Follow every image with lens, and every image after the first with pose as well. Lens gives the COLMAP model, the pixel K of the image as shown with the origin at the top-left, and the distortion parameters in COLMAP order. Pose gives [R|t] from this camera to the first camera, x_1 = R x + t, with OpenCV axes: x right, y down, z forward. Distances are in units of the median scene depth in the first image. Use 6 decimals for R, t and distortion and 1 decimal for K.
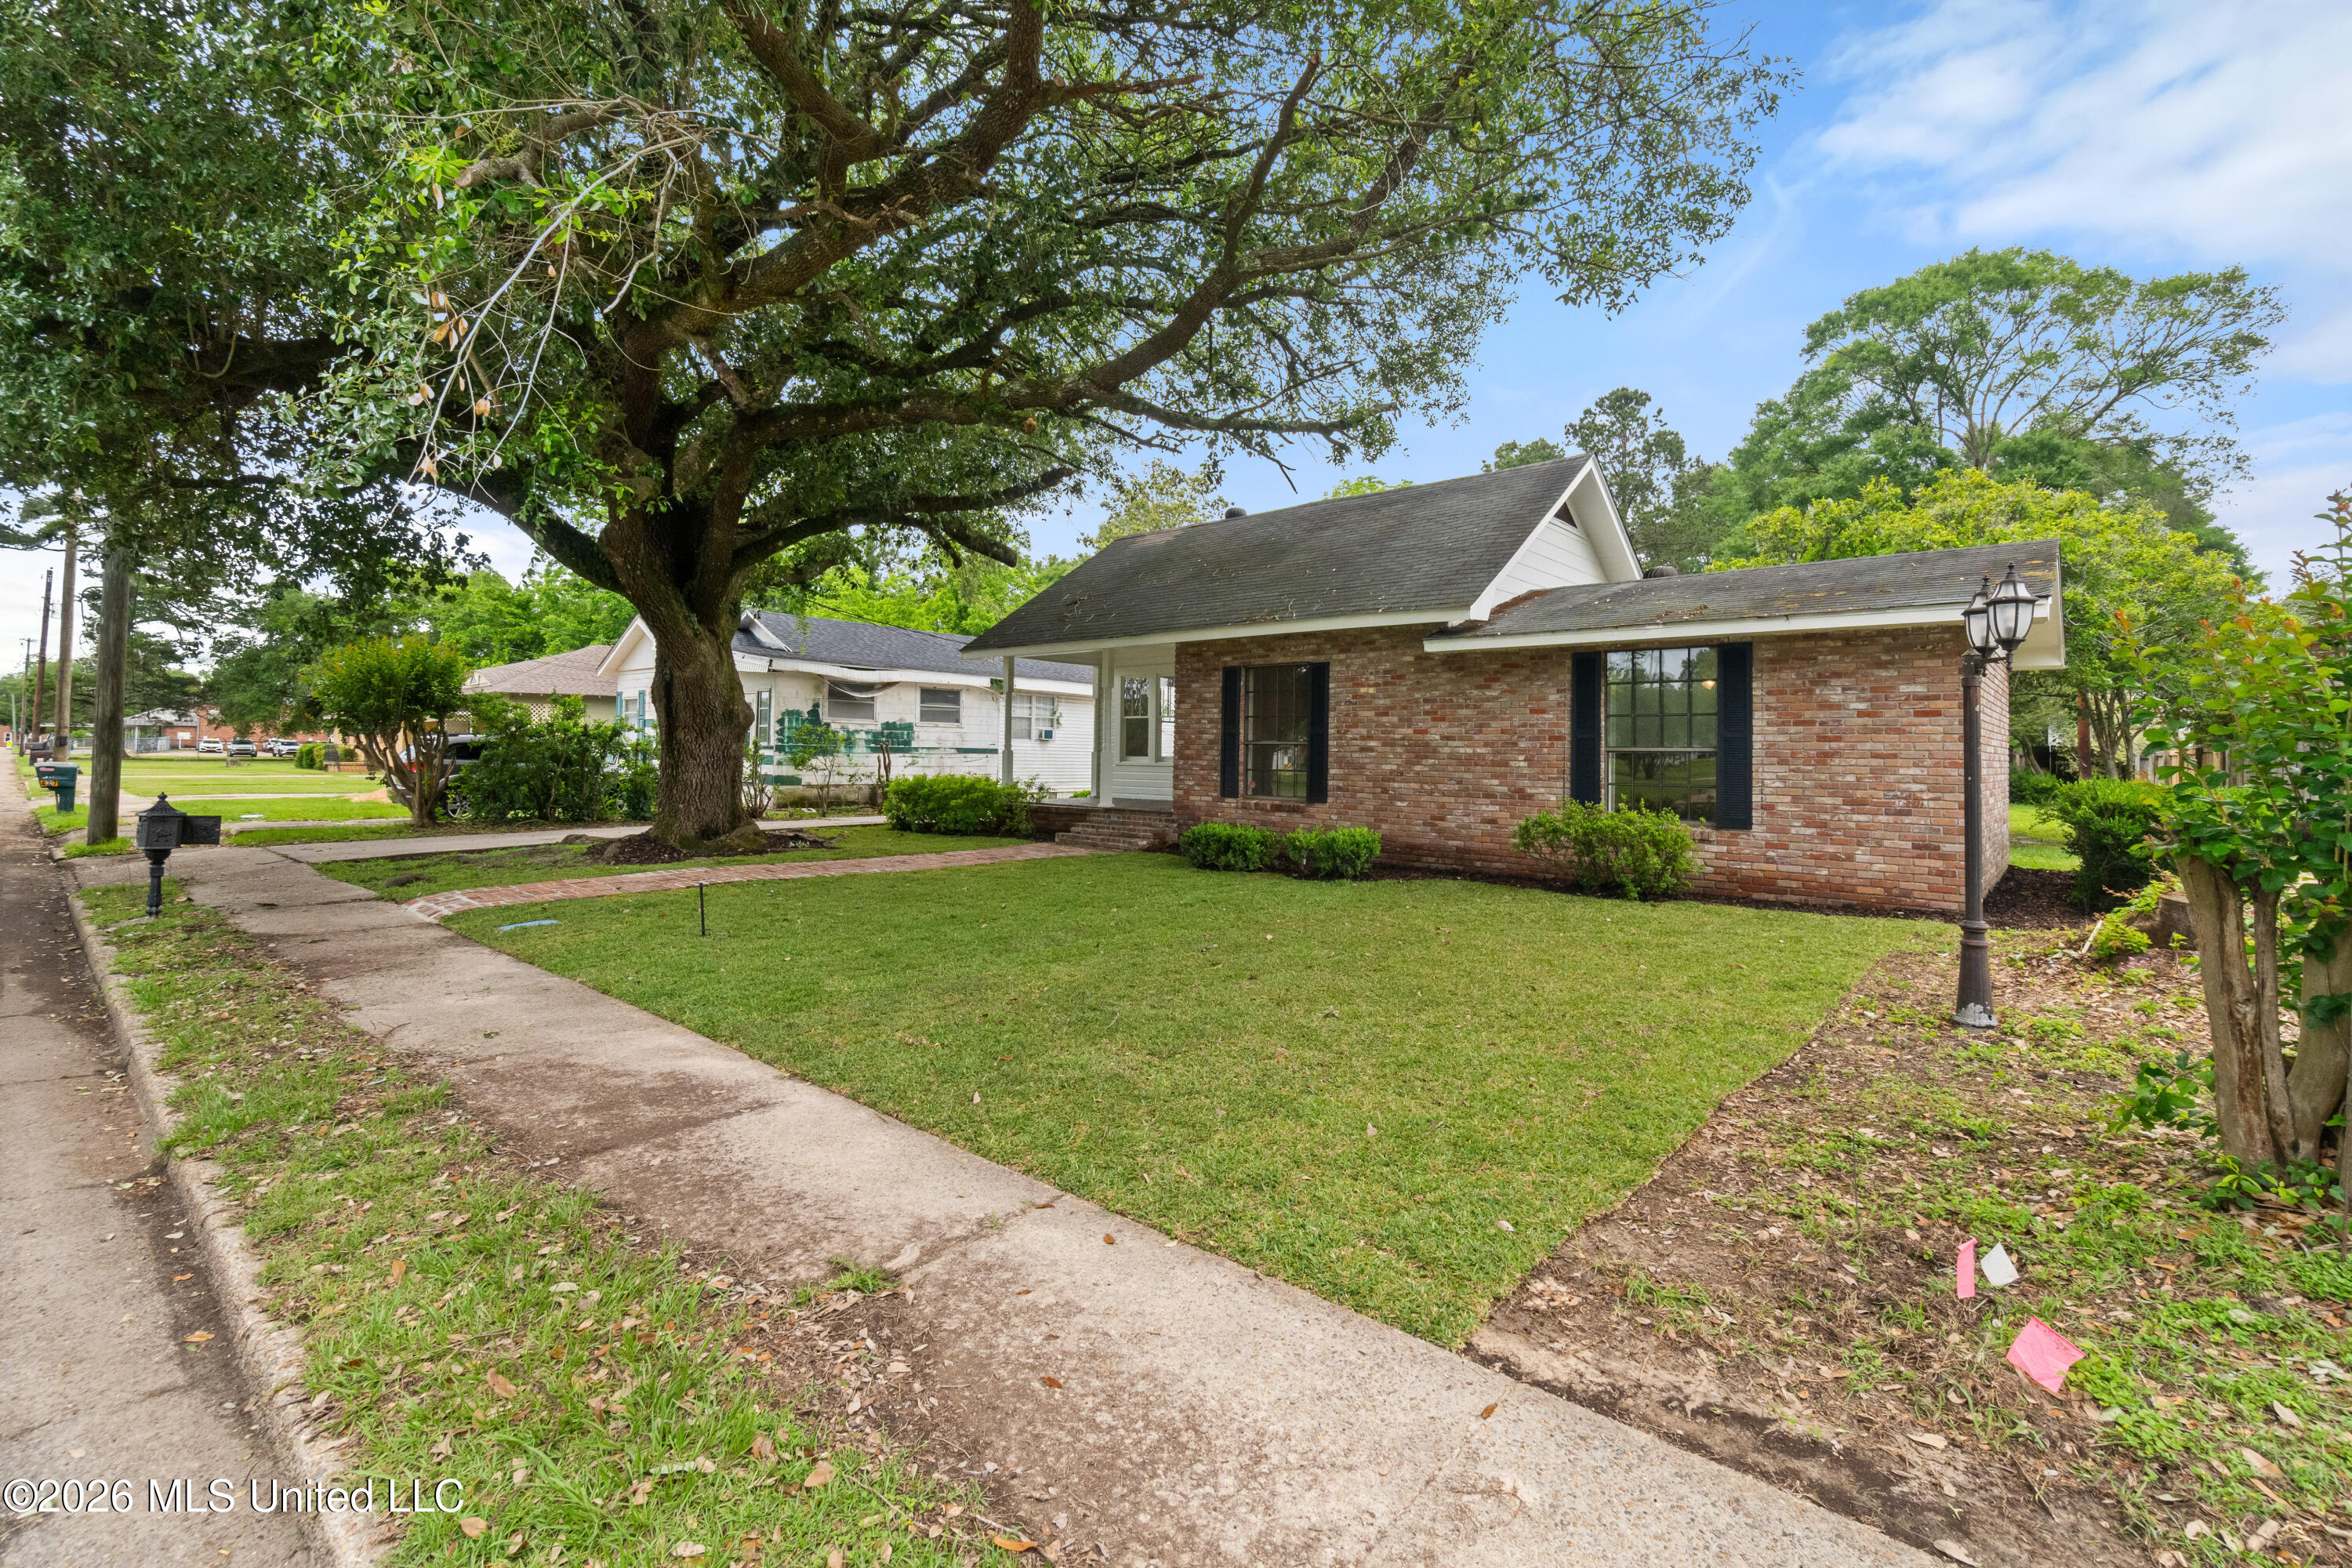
lens RADIAL K [[1033.7, 0, 1178.3], [0, 1033.7, 768.1], [0, 0, 1]] dist [-0.001266, -0.002524]
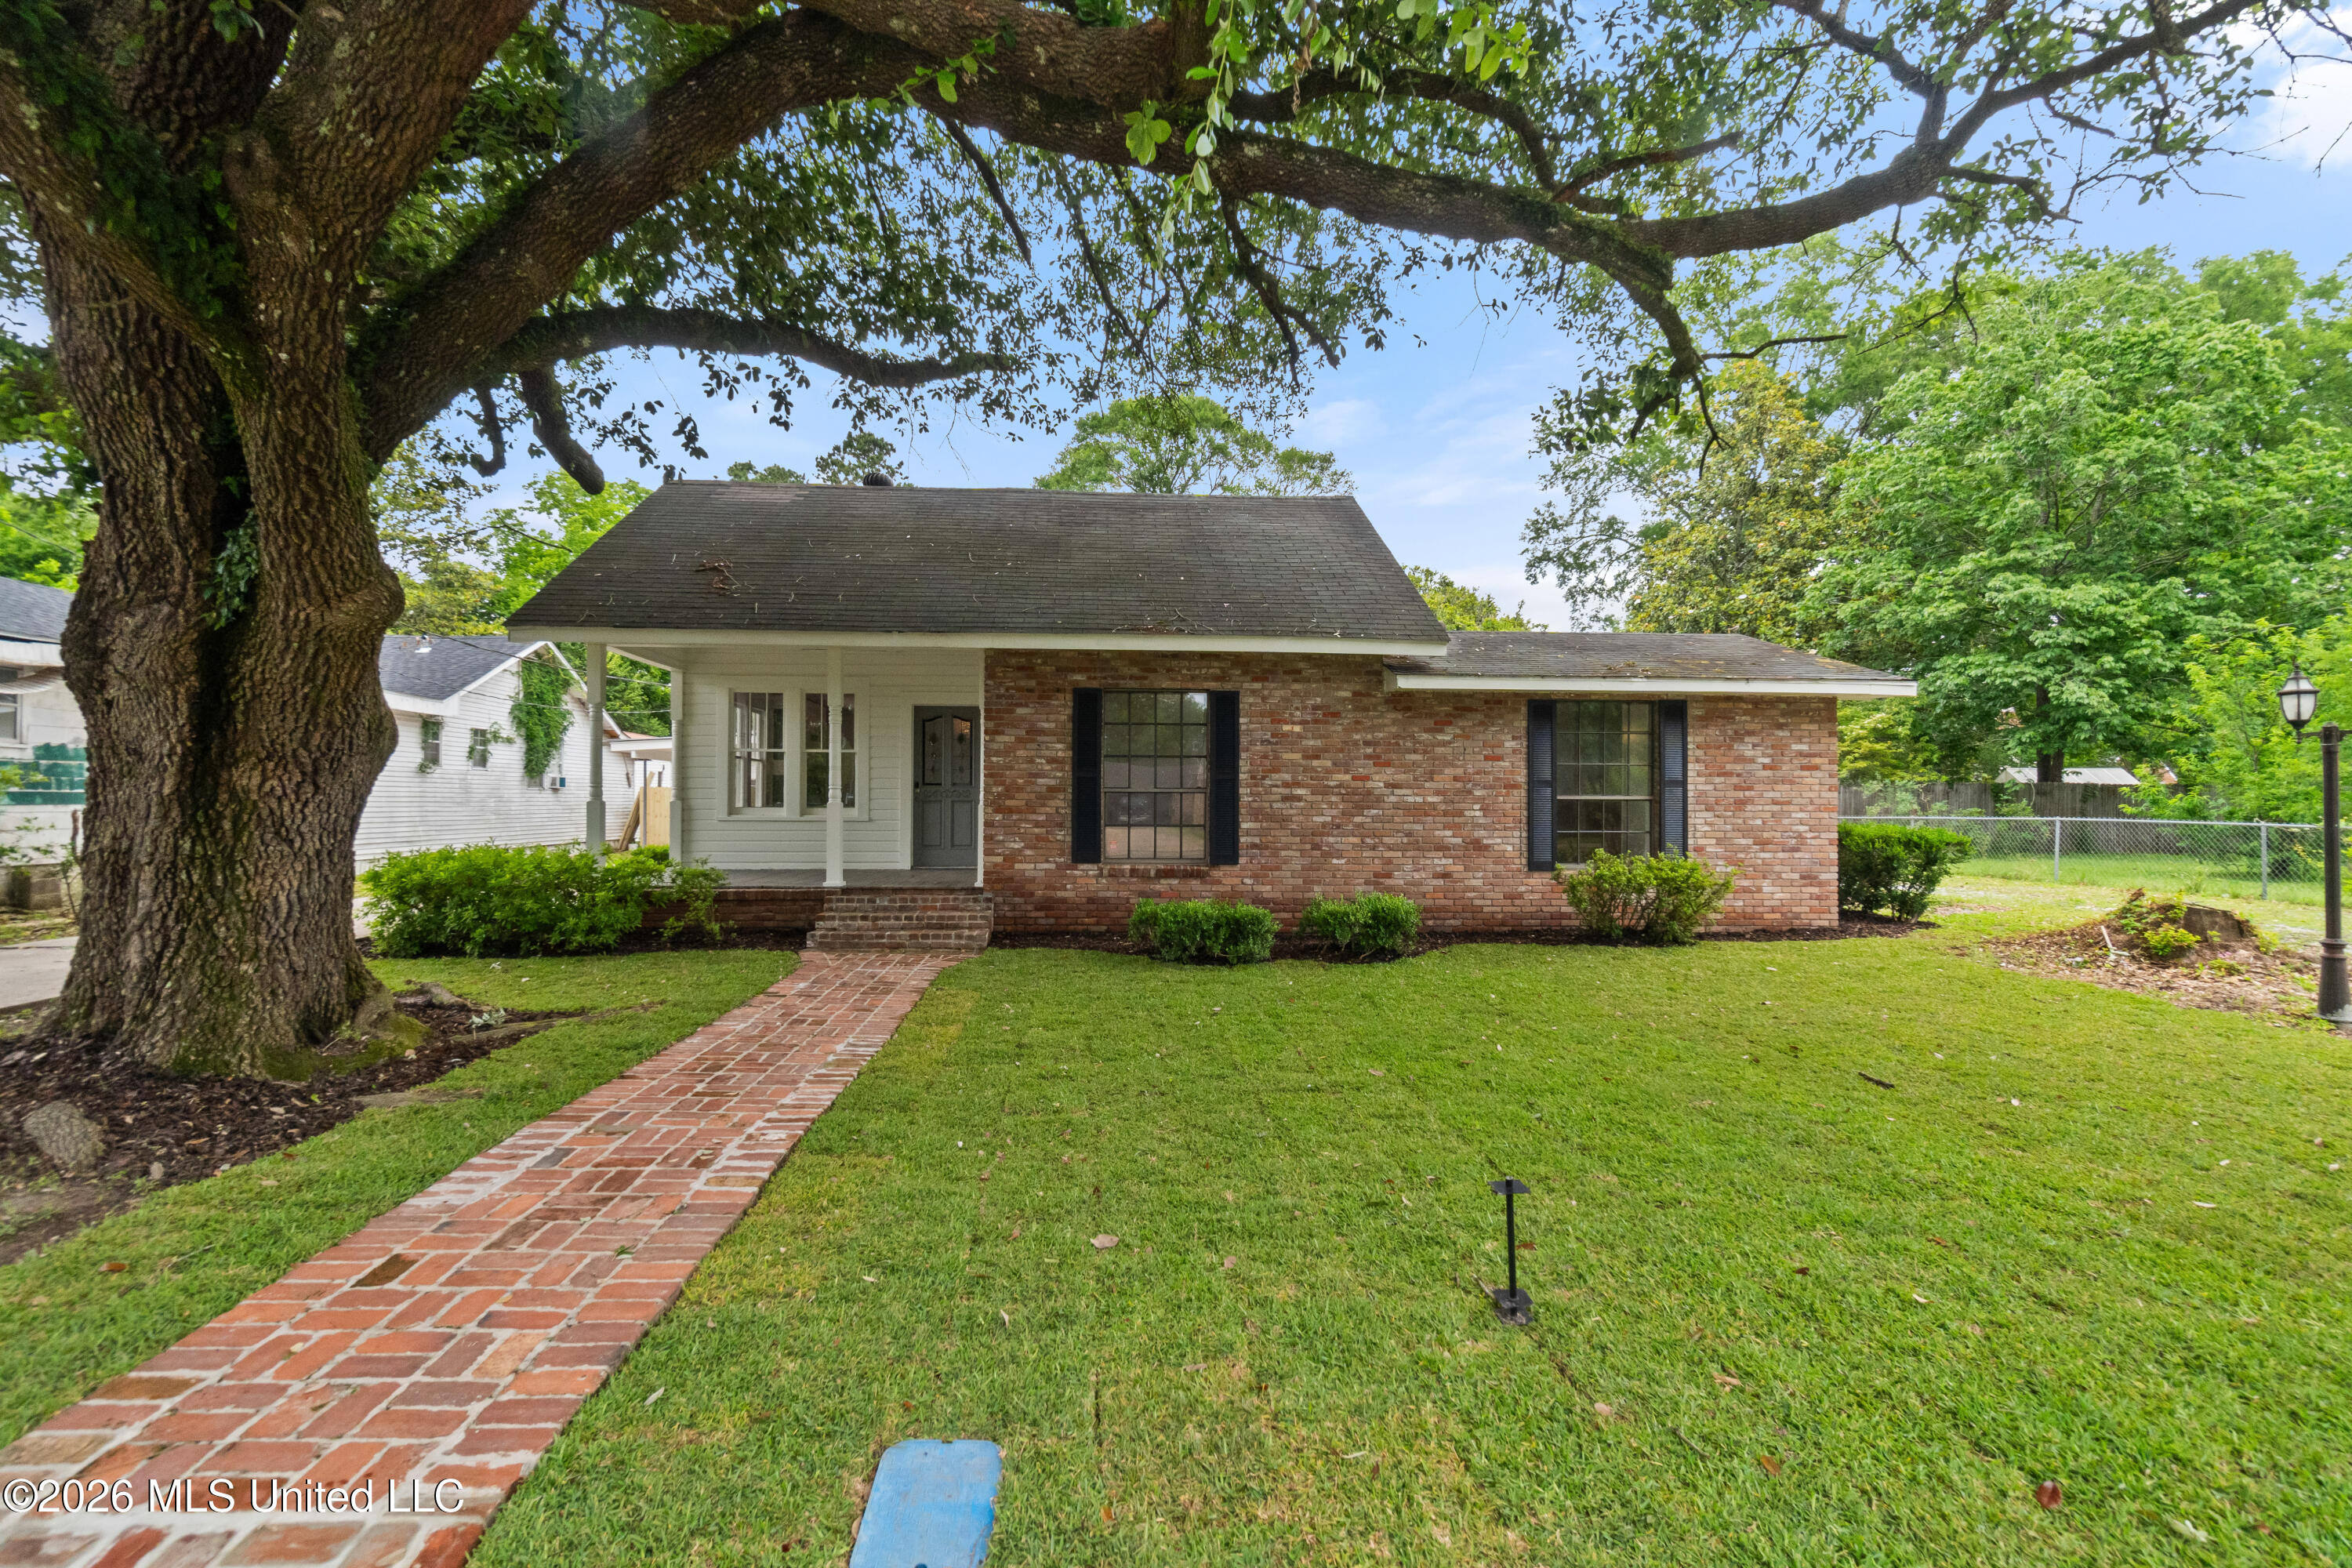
lens RADIAL K [[1033.7, 0, 1166.1], [0, 1033.7, 800.4], [0, 0, 1]] dist [-0.001266, -0.002524]
pose [[0.707468, -0.009291, 0.706685, -0.519022], [0.013771, 0.999905, -0.000640, -0.018504], [-0.706612, 0.010185, 0.707528, 0.512351]]
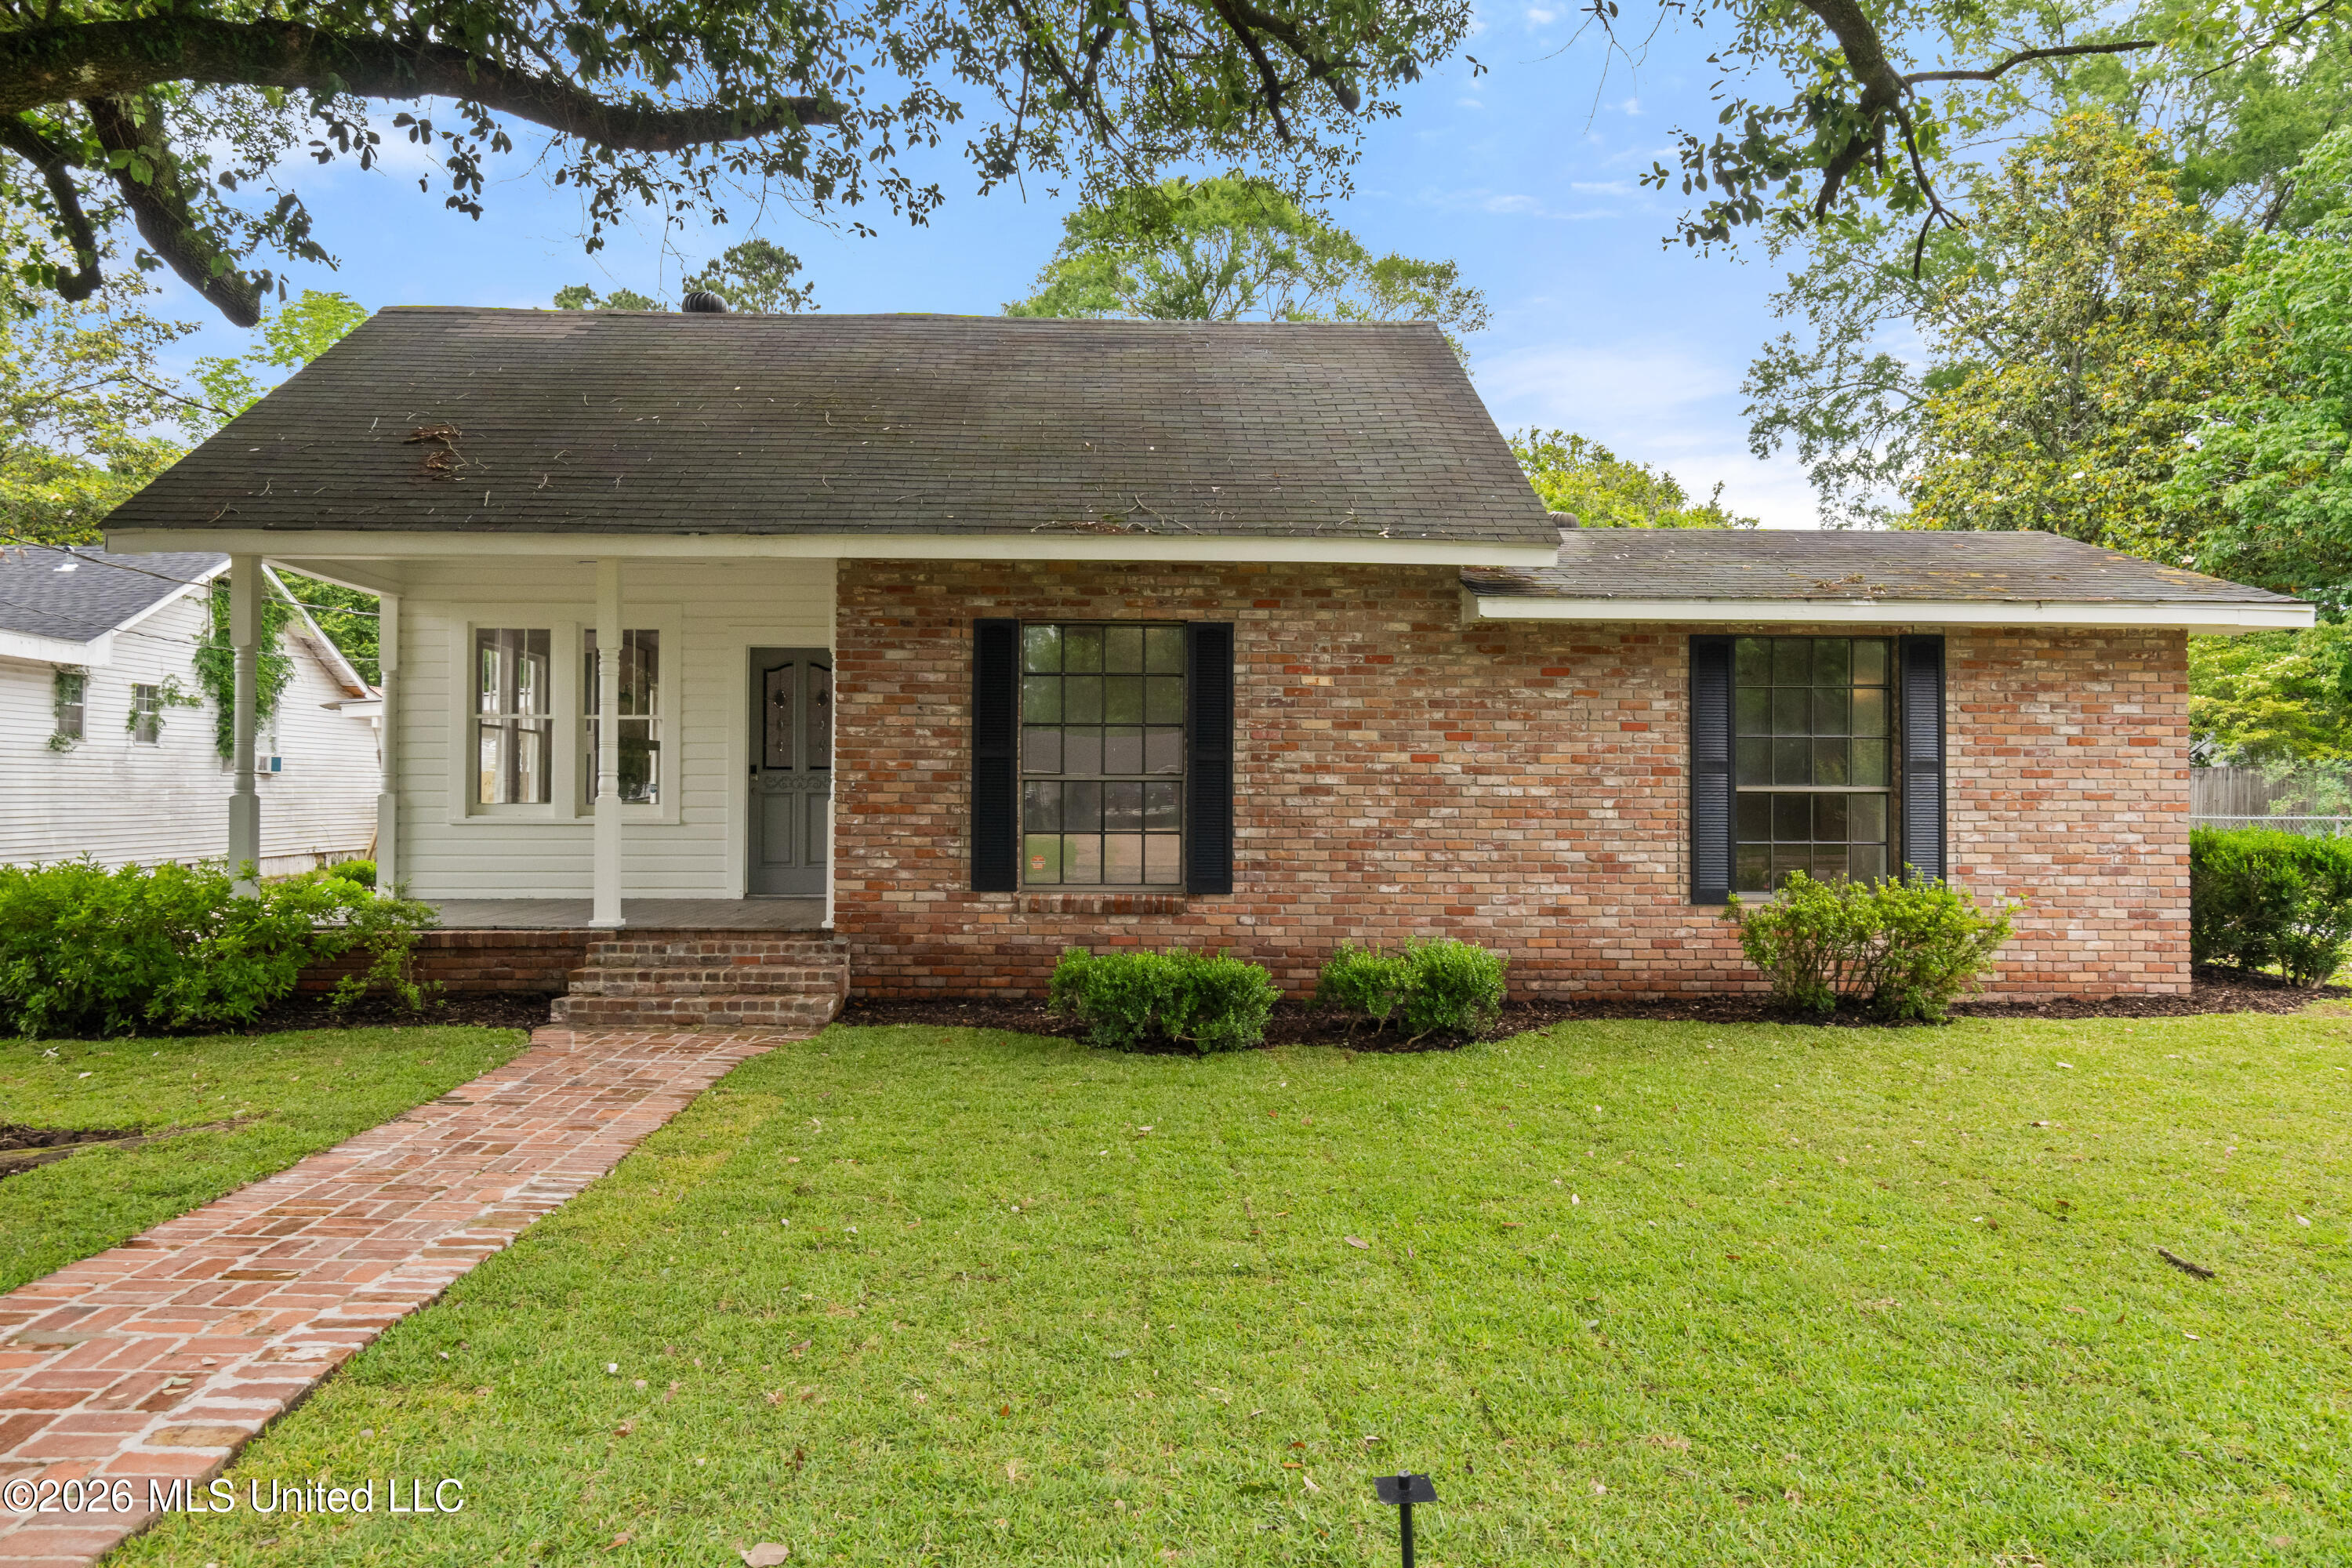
lens RADIAL K [[1553.6, 0, 1172.5], [0, 1553.6, 773.6], [0, 0, 1]] dist [-0.003537, 0.003996]
pose [[0.728562, -0.003019, 0.684974, -0.455967], [0.014399, 0.999837, -0.010909, -0.020494], [-0.684829, 0.017811, 0.728486, 0.496389]]
